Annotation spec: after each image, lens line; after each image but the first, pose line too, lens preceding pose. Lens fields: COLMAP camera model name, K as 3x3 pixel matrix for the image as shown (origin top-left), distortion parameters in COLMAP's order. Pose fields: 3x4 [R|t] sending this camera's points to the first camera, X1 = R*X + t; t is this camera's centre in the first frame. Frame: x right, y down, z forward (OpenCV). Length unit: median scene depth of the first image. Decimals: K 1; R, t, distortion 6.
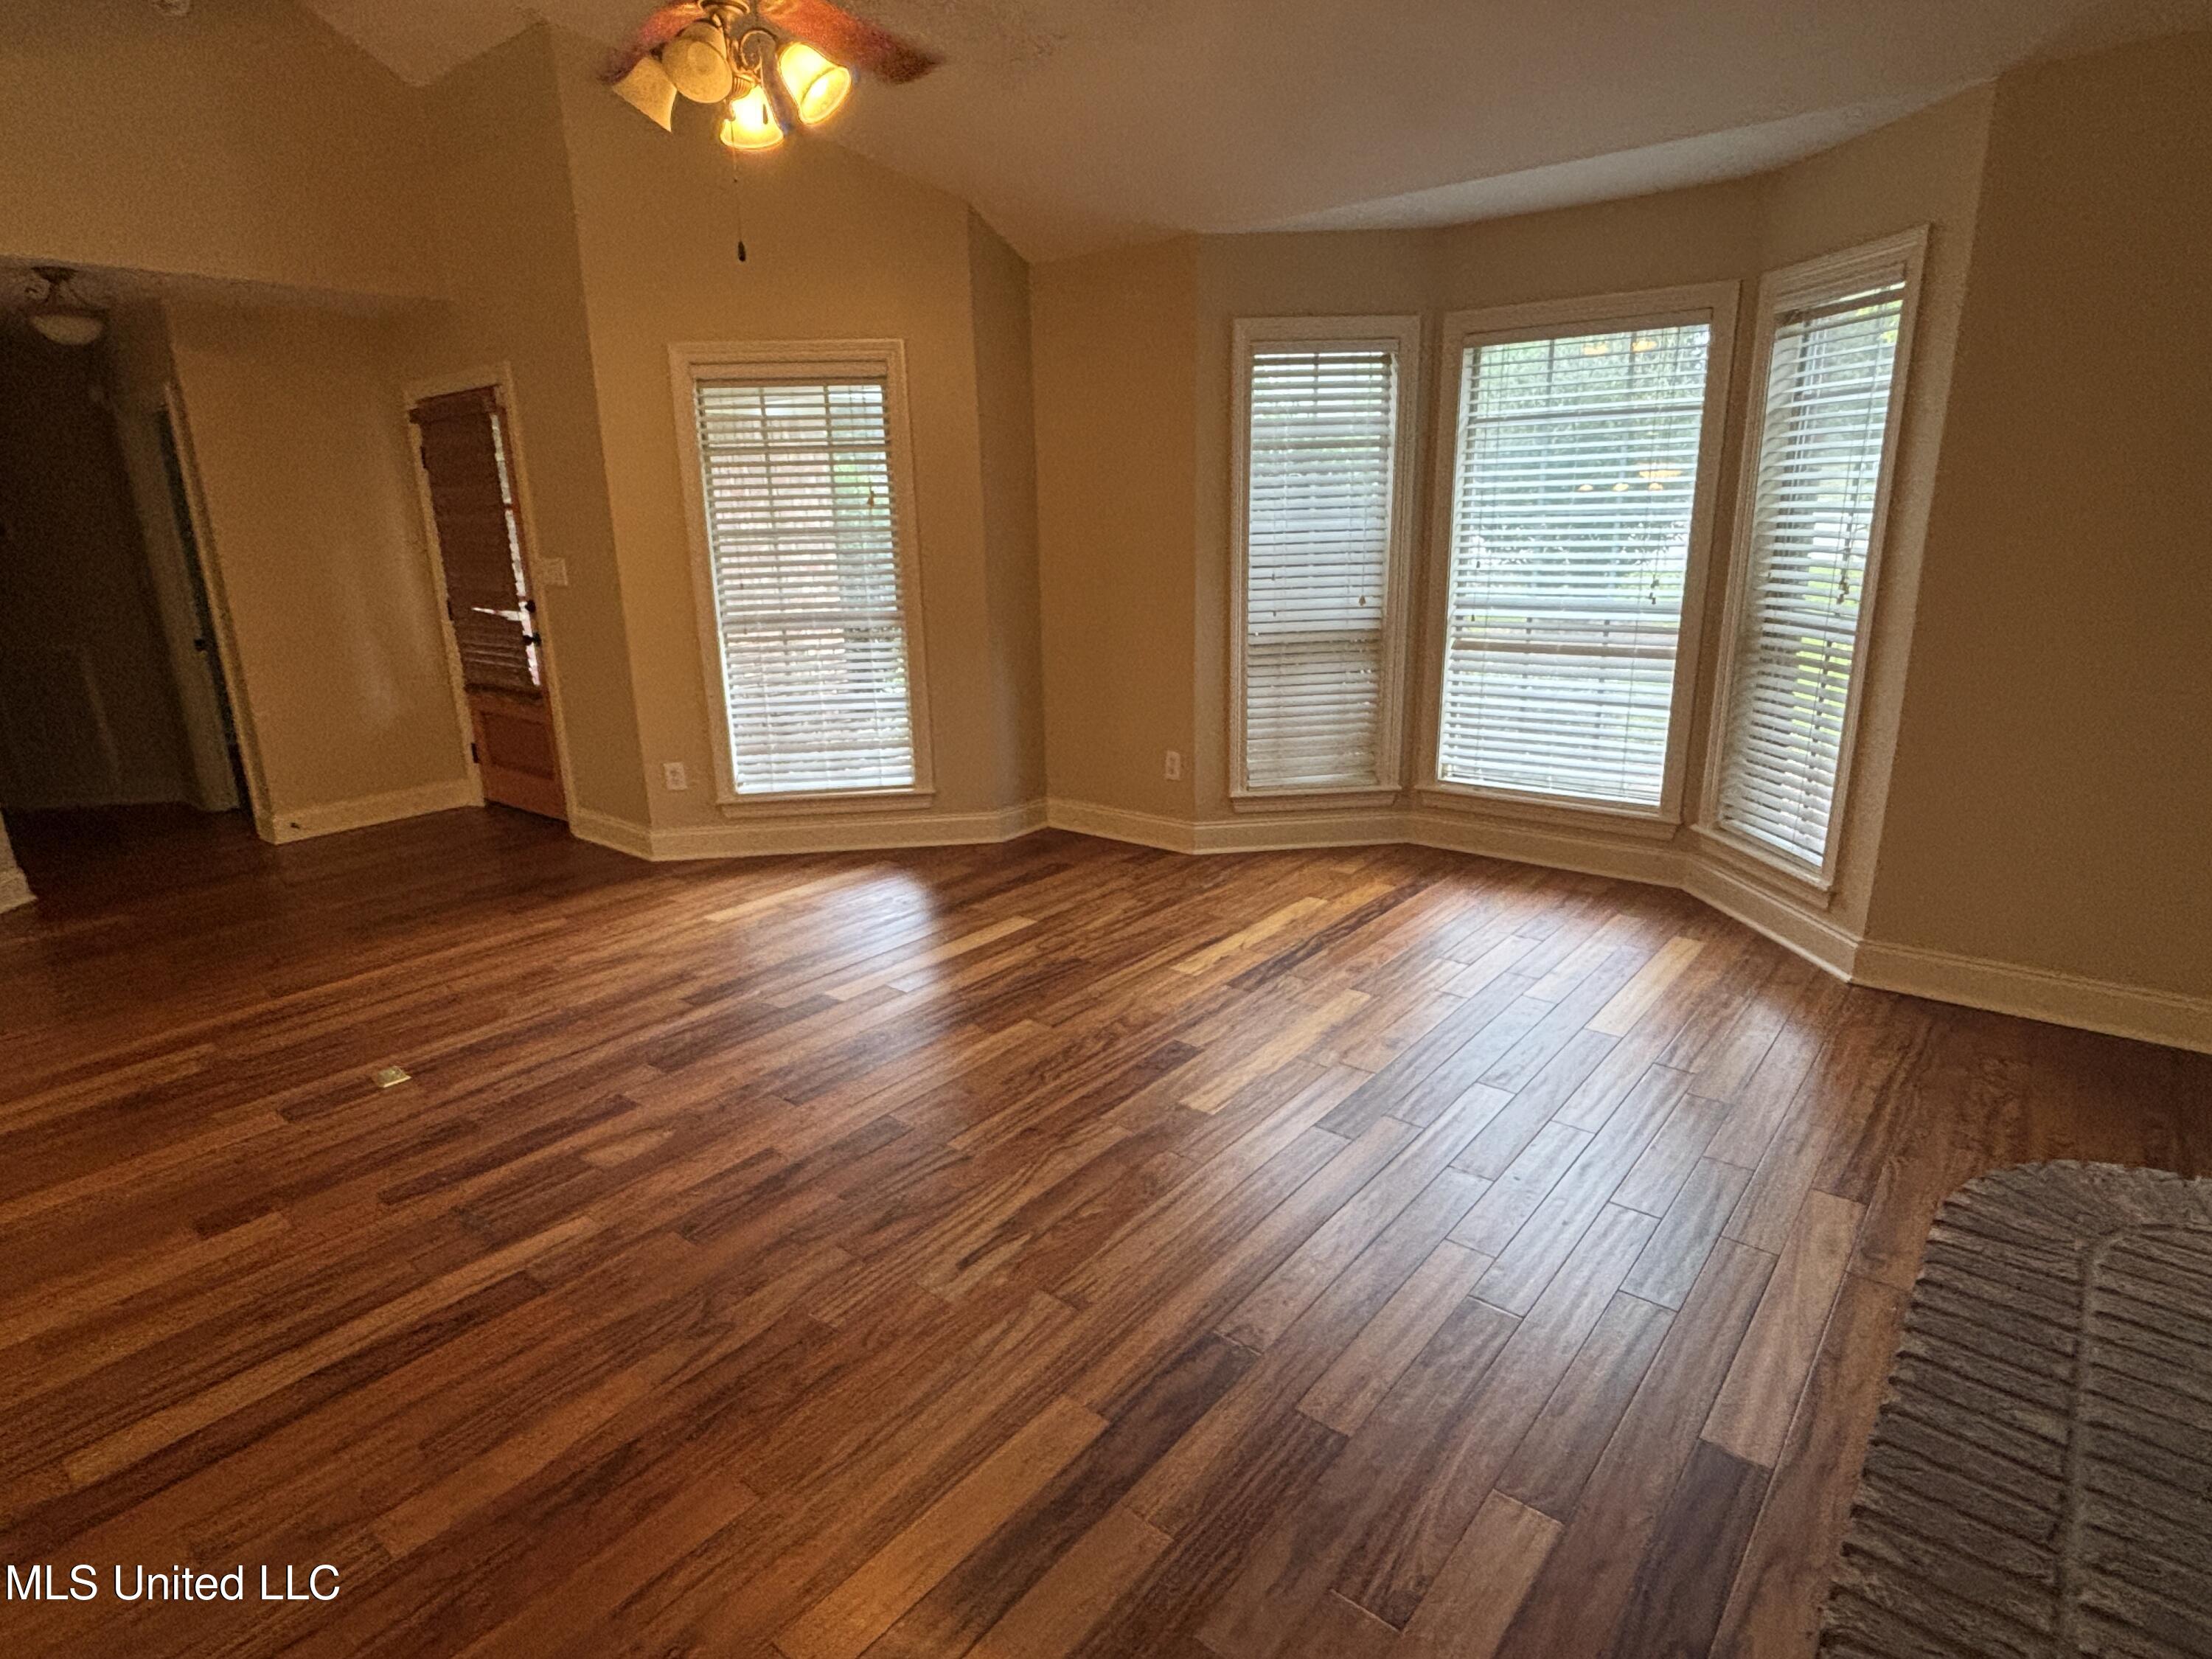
lens RADIAL K [[1188.4, 0, 1106.0], [0, 1188.4, 829.5], [0, 0, 1]] dist [0.000619, 0.000156]
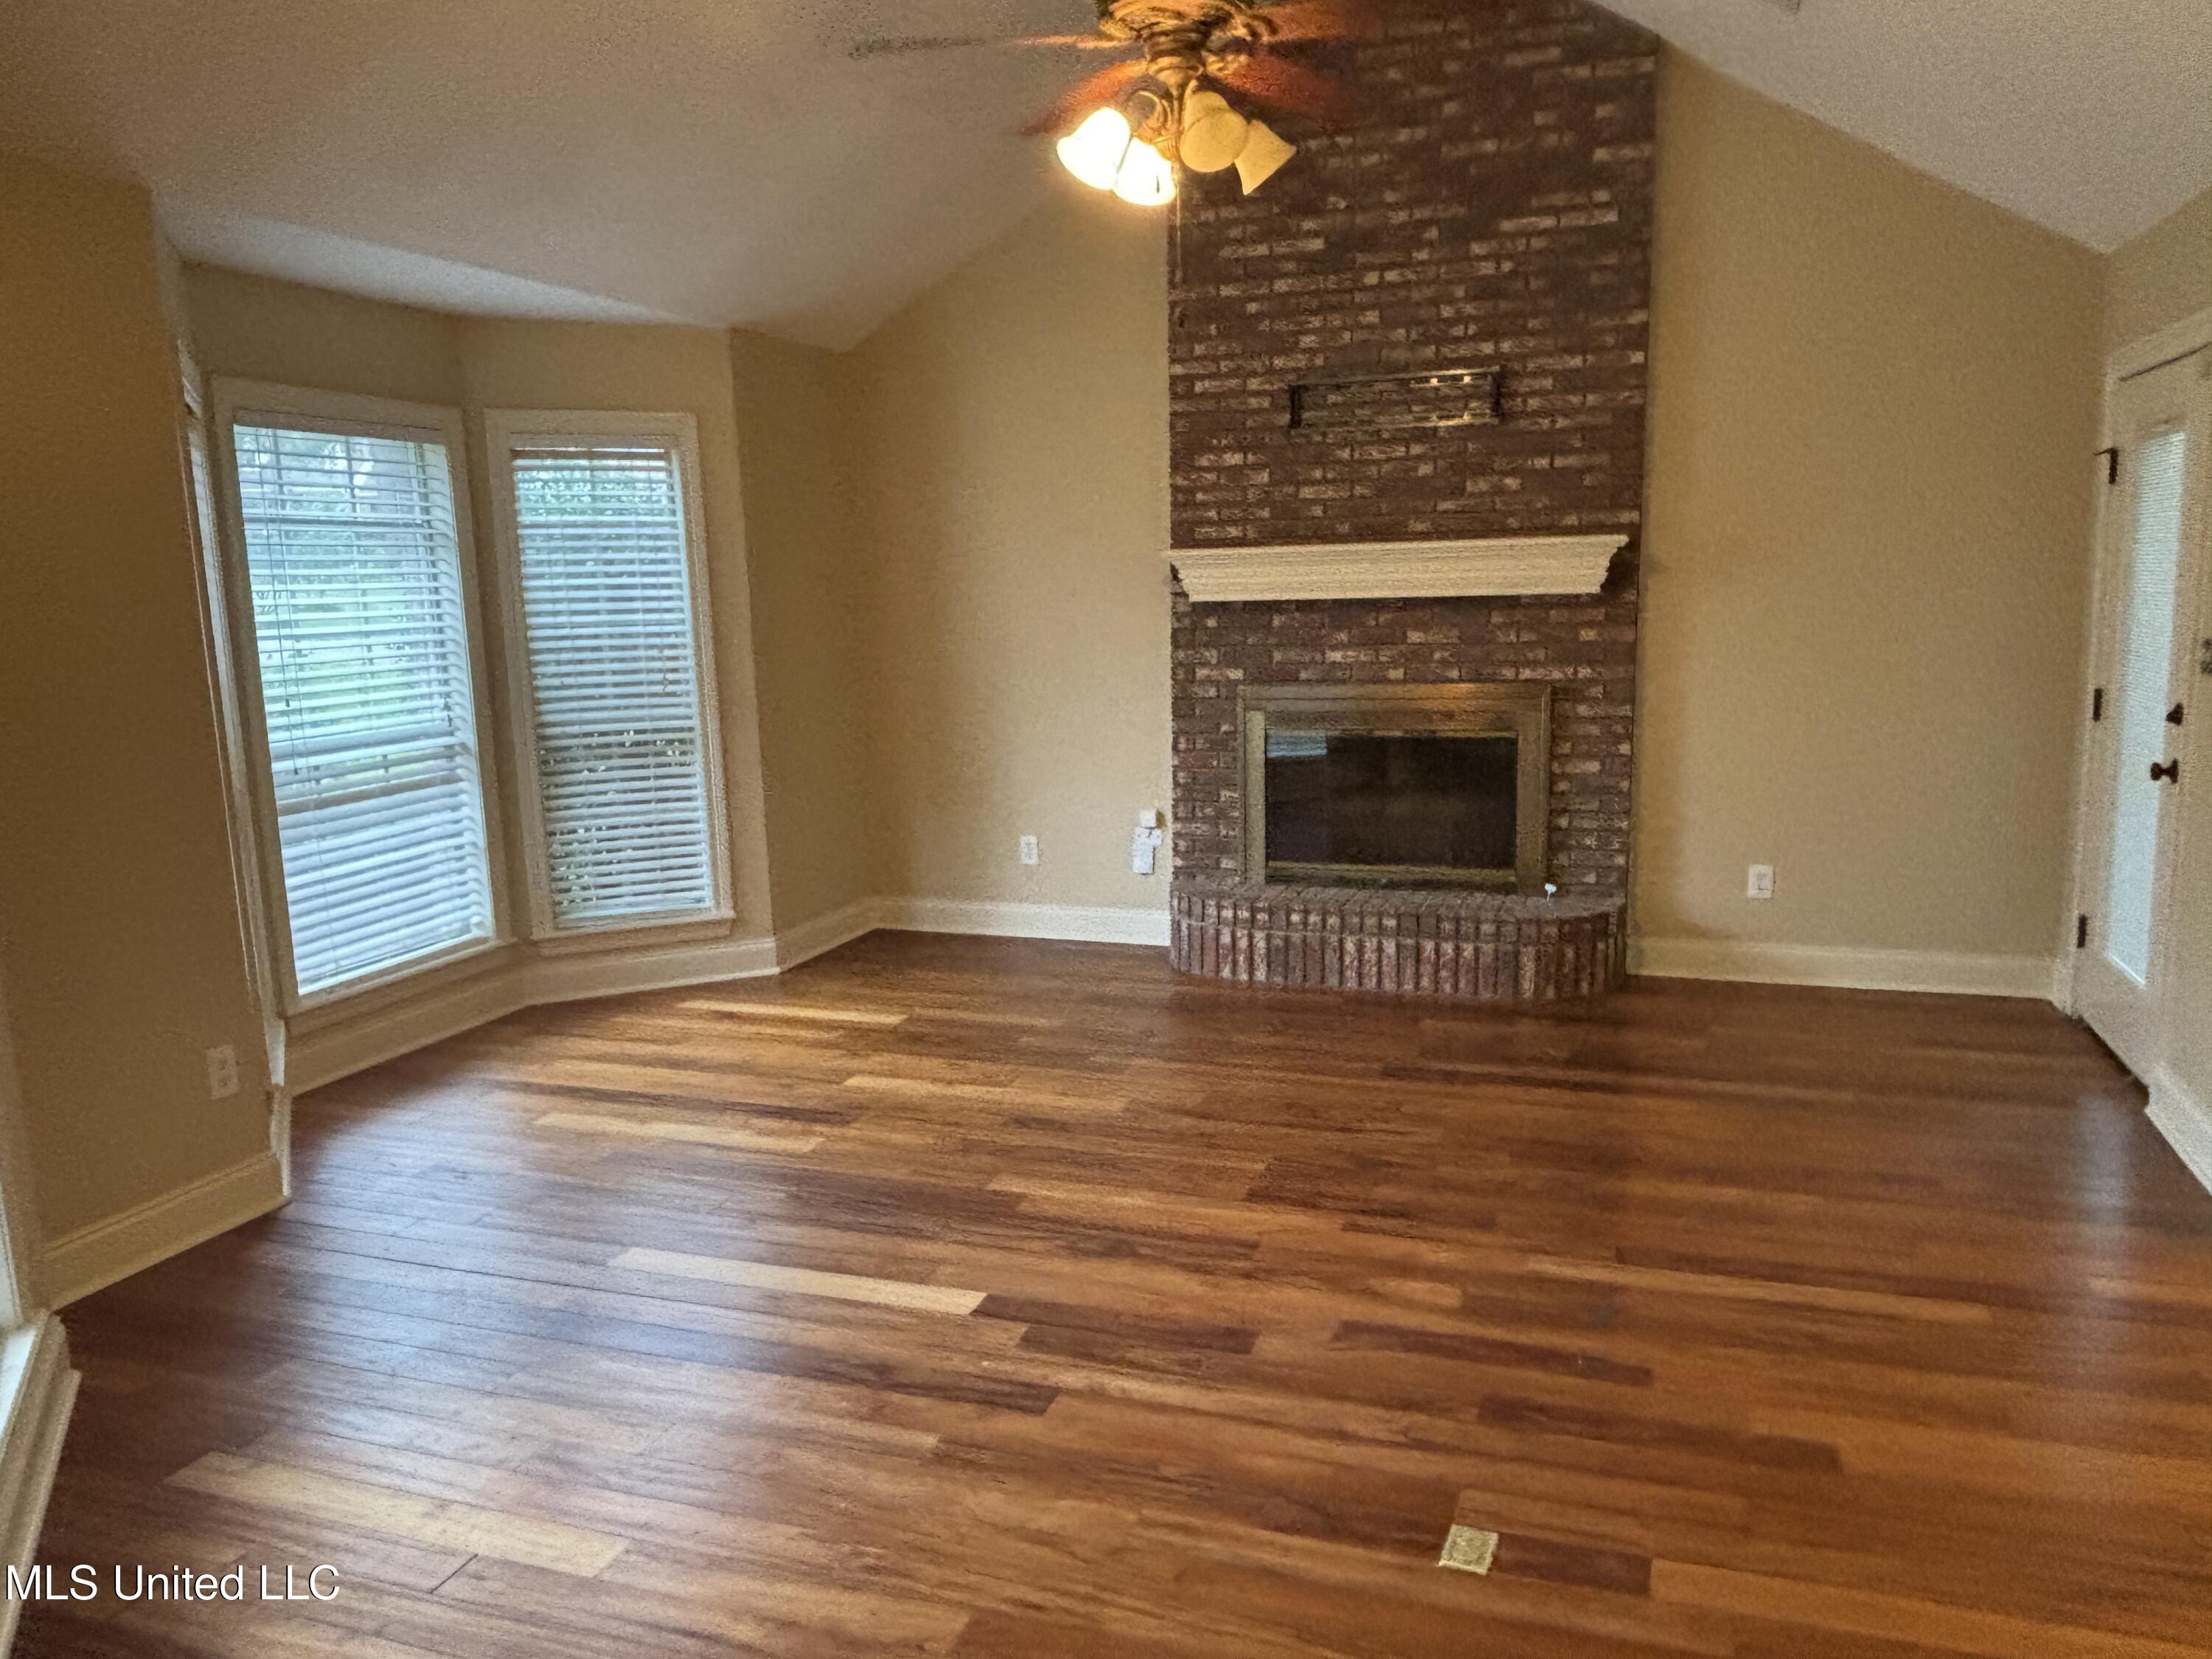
lens RADIAL K [[1624.7, 0, 1091.8], [0, 1624.7, 835.0], [0, 0, 1]] dist [0.074604, -0.138973]
pose [[-0.342141, -0.109463, 0.933251, -1.115362], [0.290000, 0.932406, 0.215682, -0.292314], [-0.893778, 0.344437, -0.287270, 1.153237]]
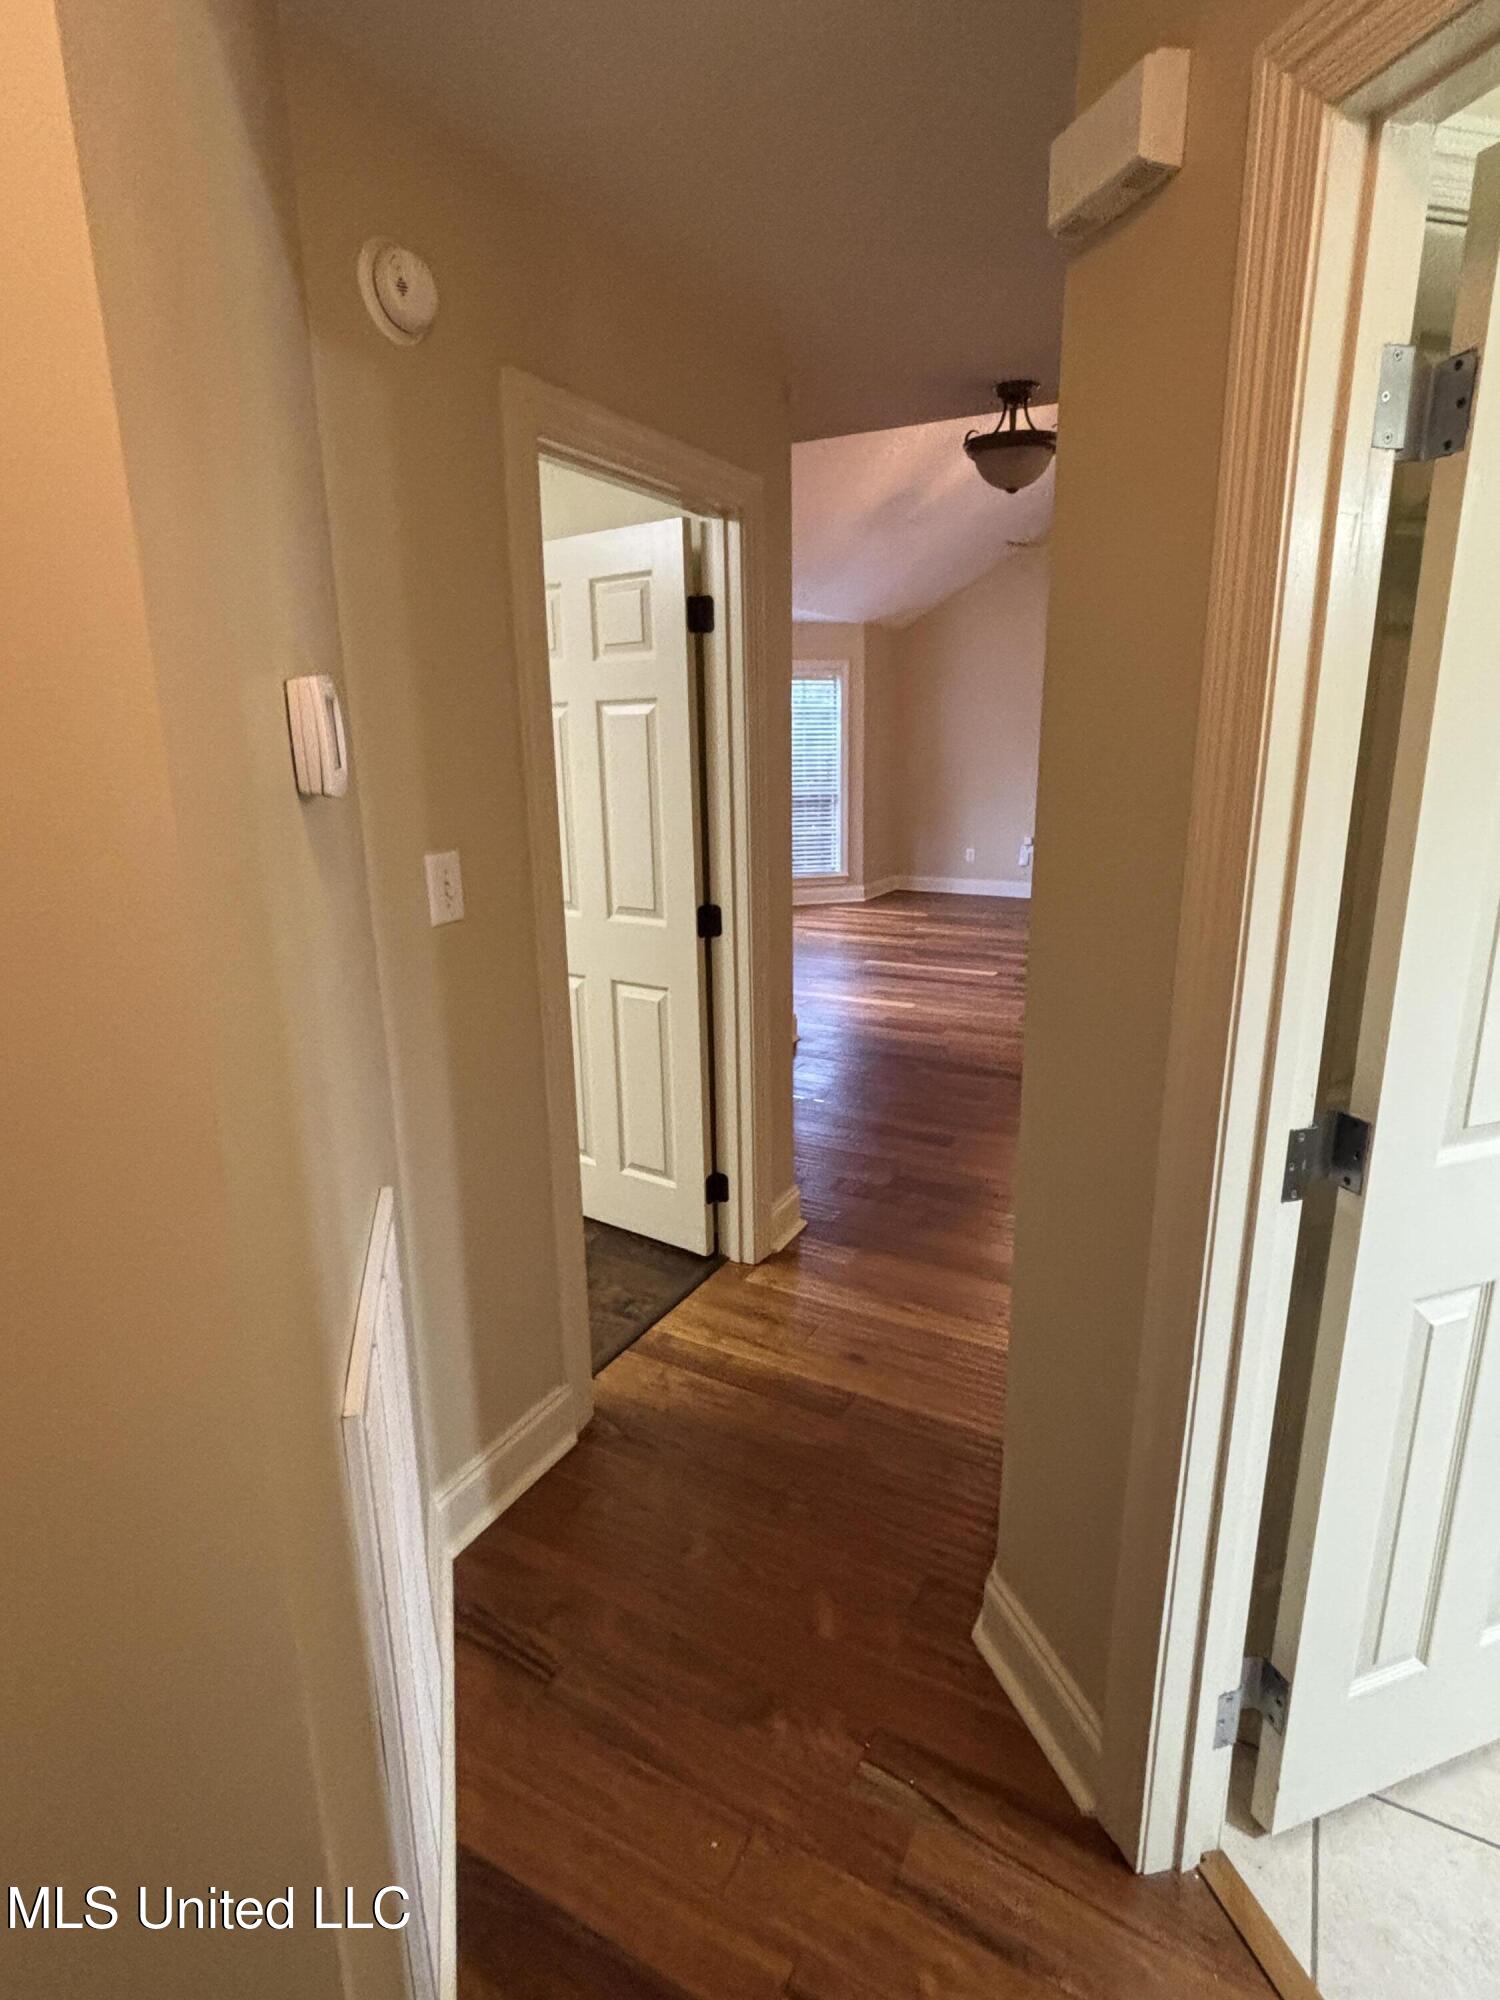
lens RADIAL K [[1036.8, 0, 750.0], [0, 1036.8, 1000.0], [0, 0, 1]] dist [0.027355, -0.000991]
pose [[-0.198526, -0.206942, 0.957999, -1.893415], [0.281693, 0.924165, 0.258008, -0.402710], [-0.938742, 0.321083, -0.125177, 1.676050]]
